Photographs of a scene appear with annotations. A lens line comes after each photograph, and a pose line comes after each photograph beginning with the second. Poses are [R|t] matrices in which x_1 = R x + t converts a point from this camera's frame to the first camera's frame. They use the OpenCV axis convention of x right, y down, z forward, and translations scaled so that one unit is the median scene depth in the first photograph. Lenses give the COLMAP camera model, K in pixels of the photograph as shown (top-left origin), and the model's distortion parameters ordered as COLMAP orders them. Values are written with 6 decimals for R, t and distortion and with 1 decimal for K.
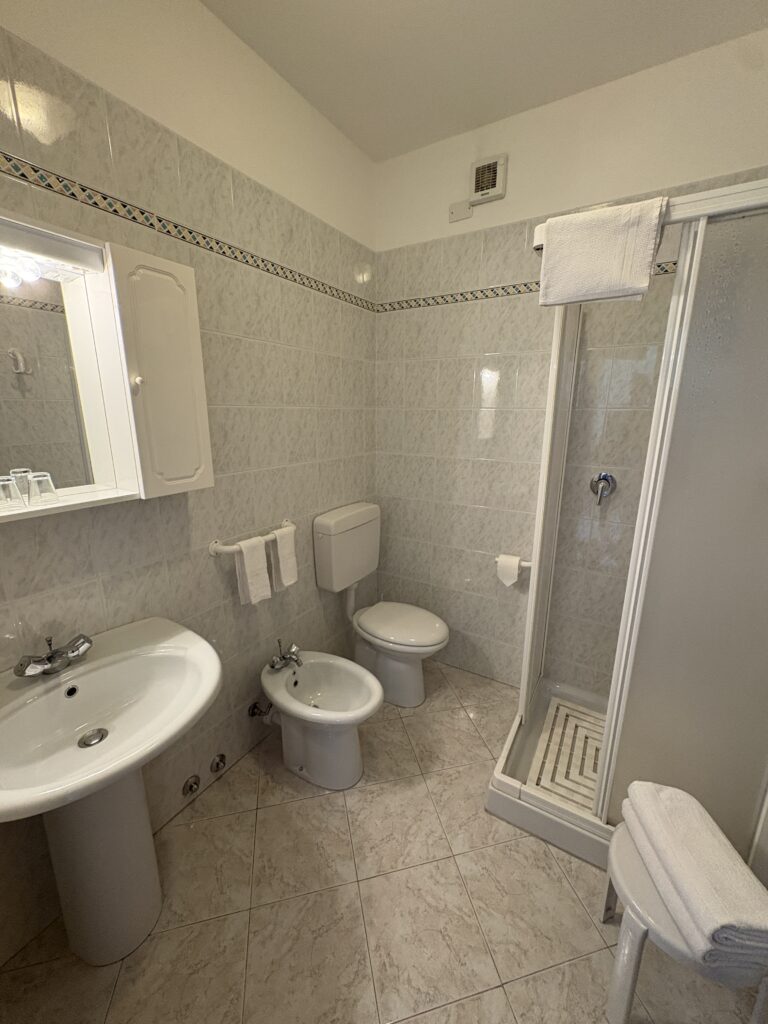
lens RADIAL K [[411.3, 0, 380.1], [0, 411.3, 513.6], [0, 0, 1]] dist [0.008133, -0.002297]
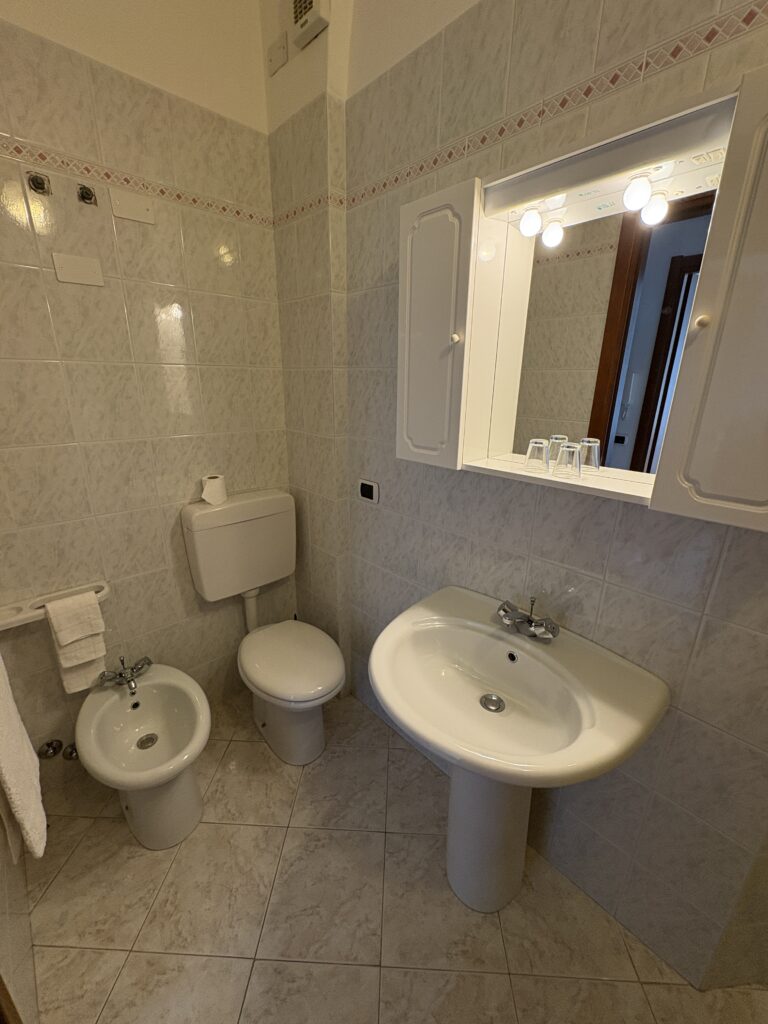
lens RADIAL K [[411.3, 0, 382.4], [0, 411.3, 511.4], [0, 0, 1]] dist [0.008133, -0.002297]
pose [[0.961028, 0.093463, -0.260171, 0.419375], [-0.075076, 0.993983, 0.079759, -0.012948], [0.266060, -0.057118, 0.962263, 0.109071]]
